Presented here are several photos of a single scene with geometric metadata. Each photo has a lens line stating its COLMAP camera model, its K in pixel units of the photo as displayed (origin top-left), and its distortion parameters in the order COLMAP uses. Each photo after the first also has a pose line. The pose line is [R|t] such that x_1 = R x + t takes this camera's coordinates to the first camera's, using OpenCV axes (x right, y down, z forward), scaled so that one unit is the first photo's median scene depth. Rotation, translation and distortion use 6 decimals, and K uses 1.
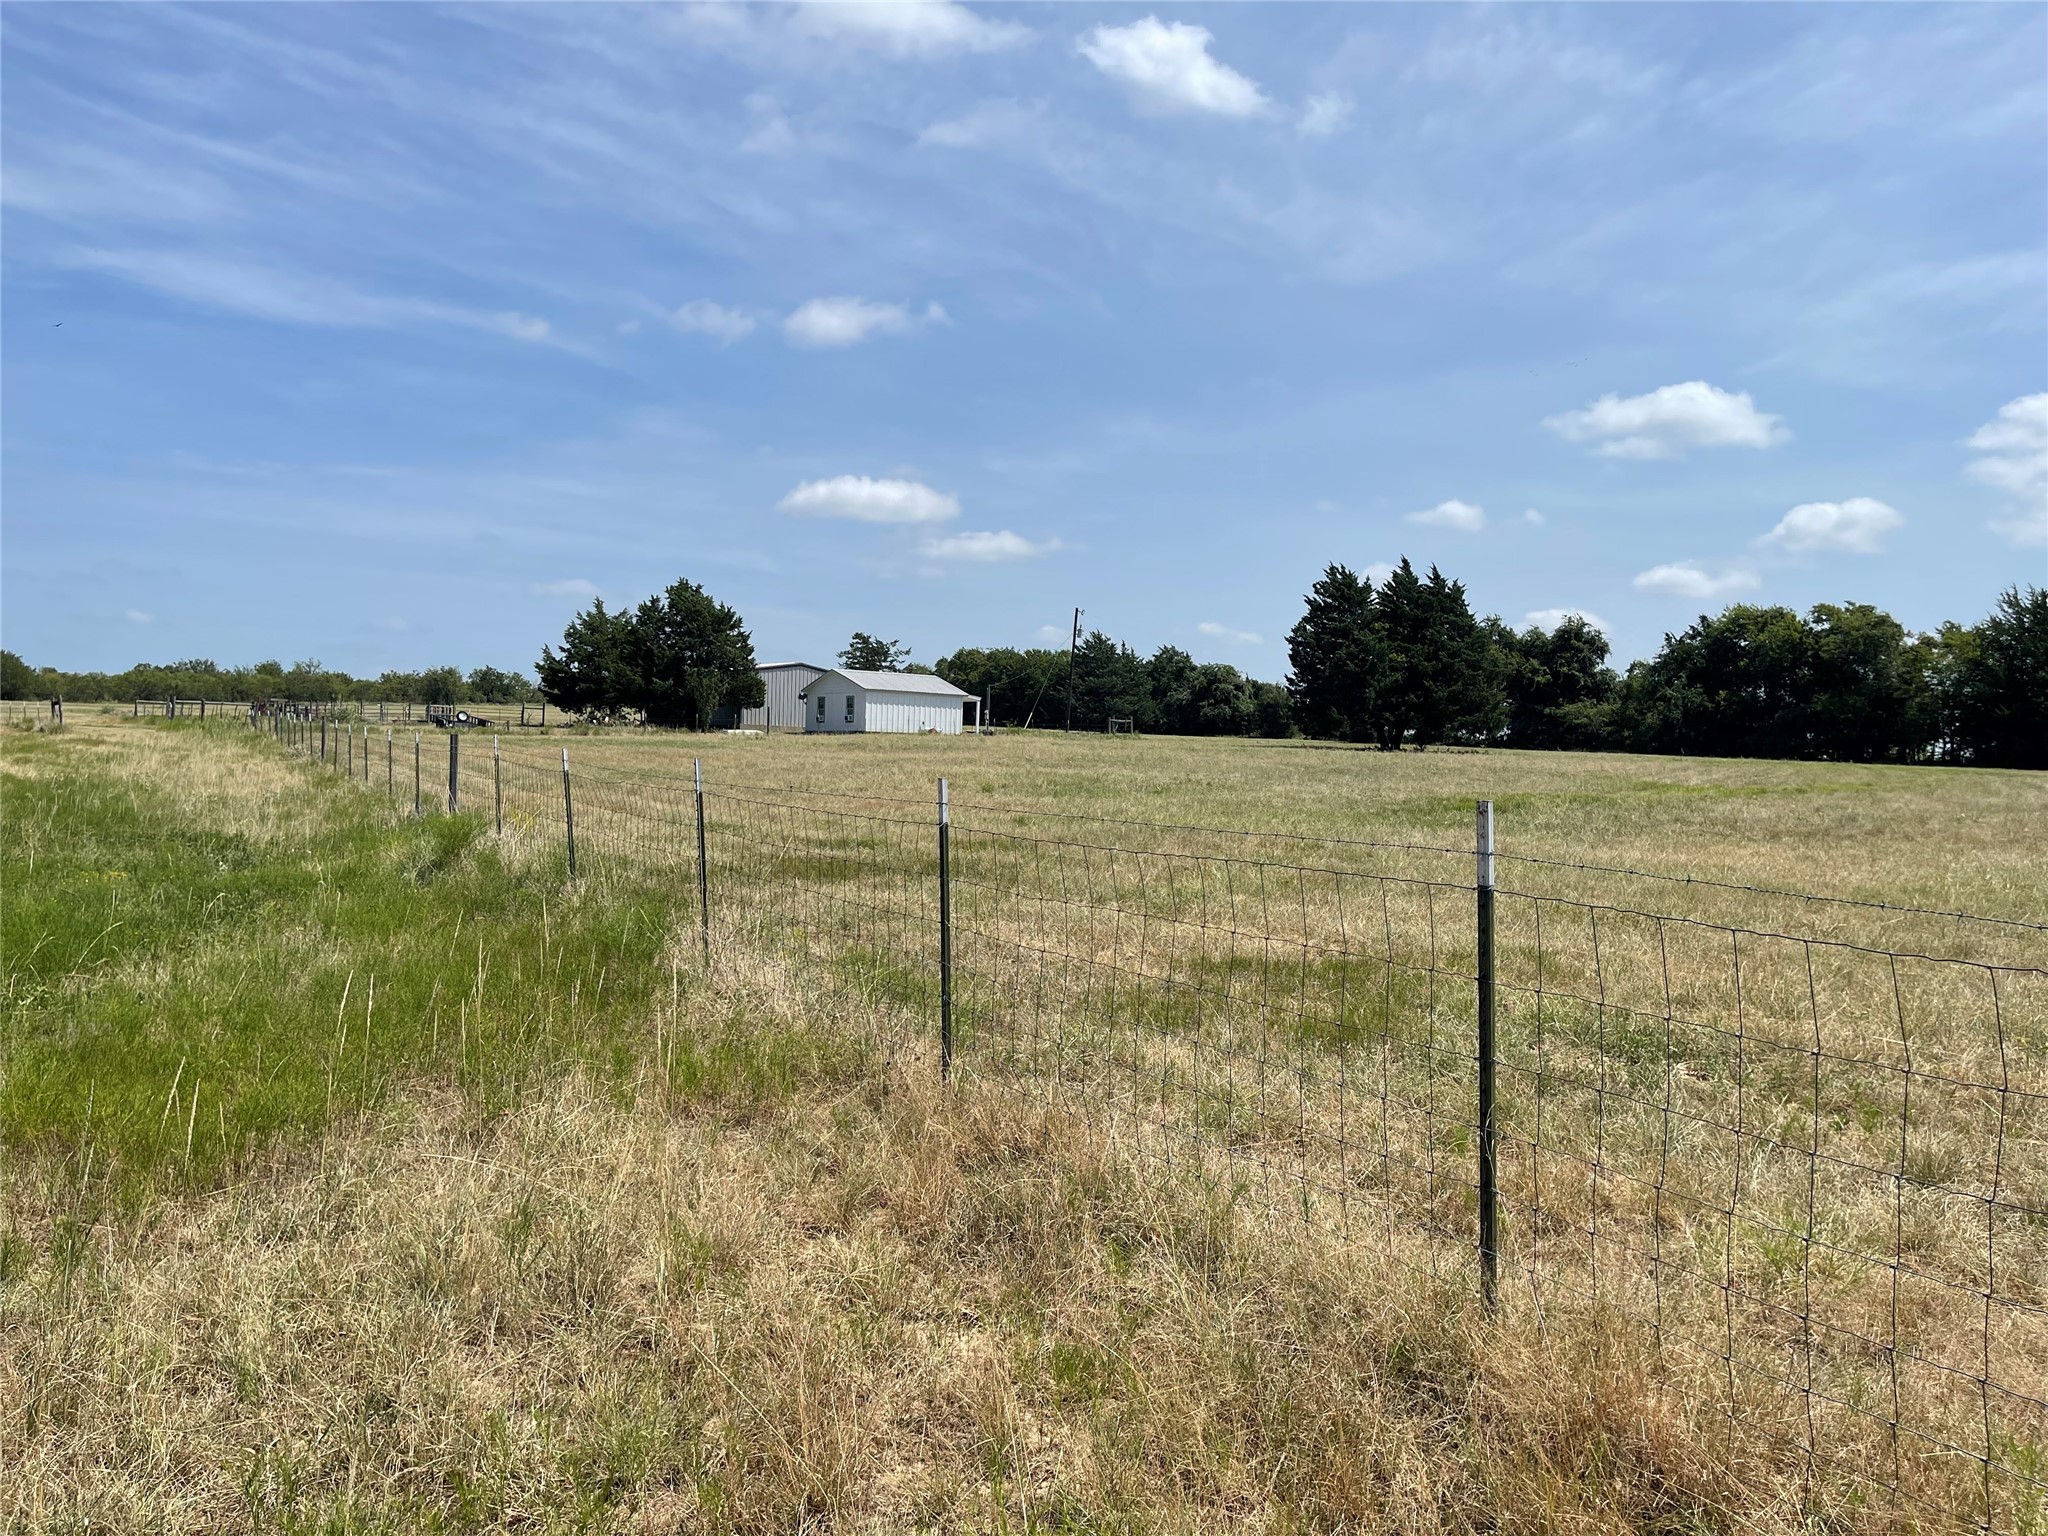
lens RADIAL K [[1533.7, 0, 1020.6], [0, 1533.7, 750.4], [0, 0, 1]] dist [0.017507, -0.037143]
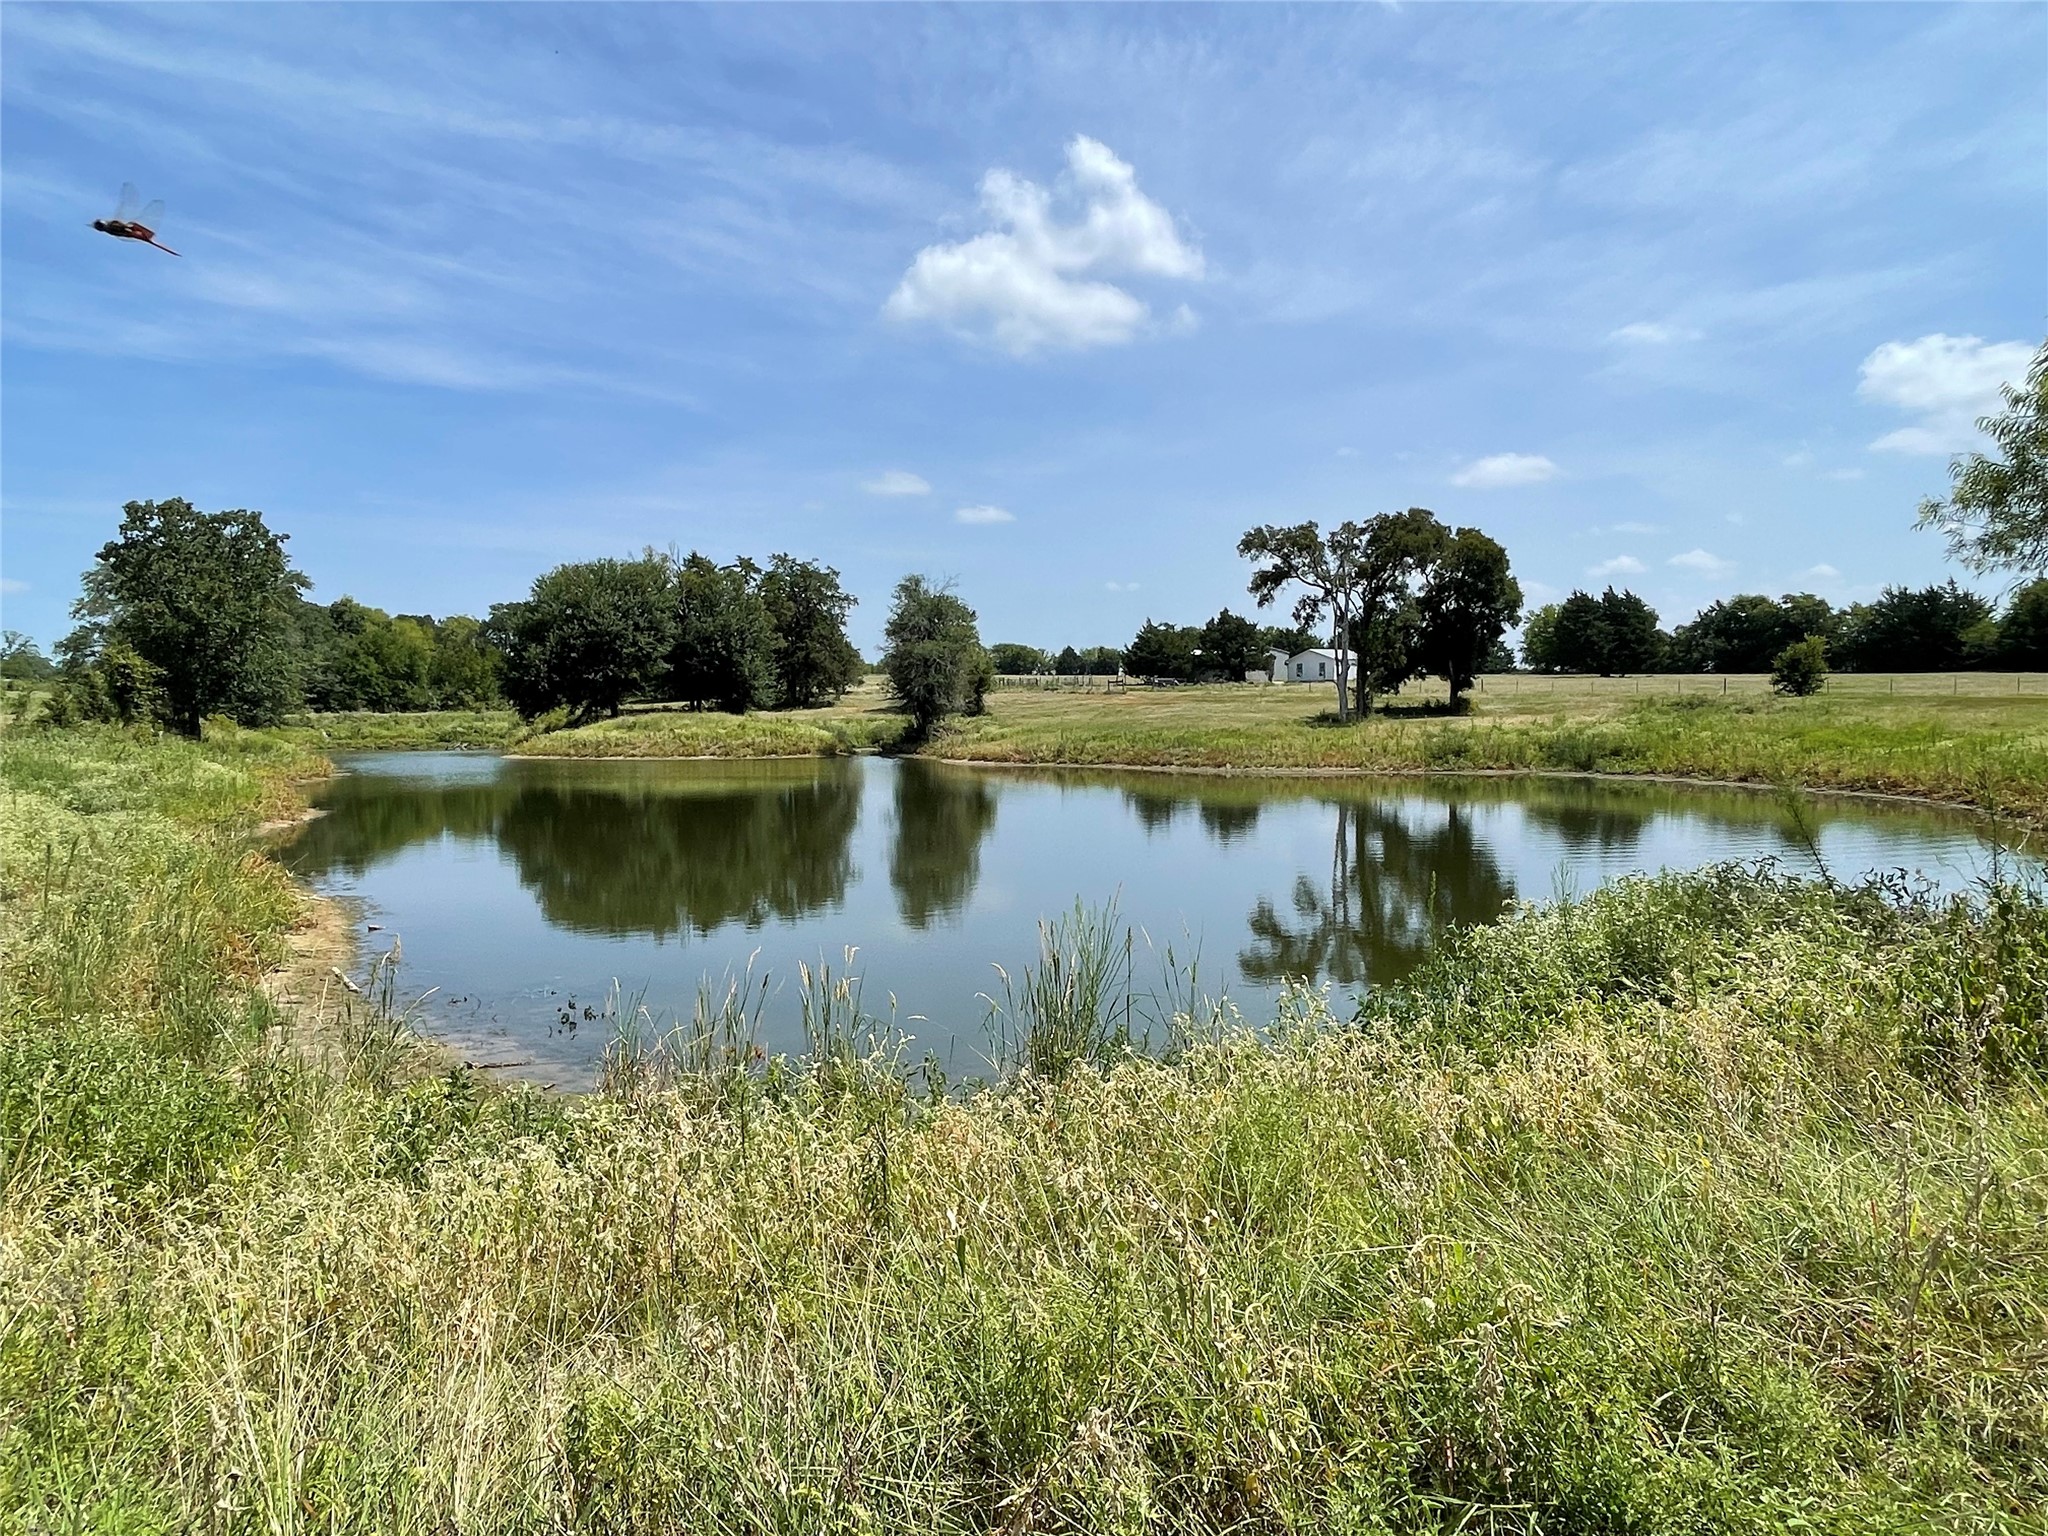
lens RADIAL K [[1239.1, 0, 995.9], [0, 1239.1, 788.3], [0, 0, 1]] dist [-0.004396, -0.003304]
pose [[0.998896, -0.046273, 0.008138, -0.466425], [0.045560, 0.996311, 0.072724, -0.006725], [-0.011473, -0.072273, 0.997319, -0.535504]]
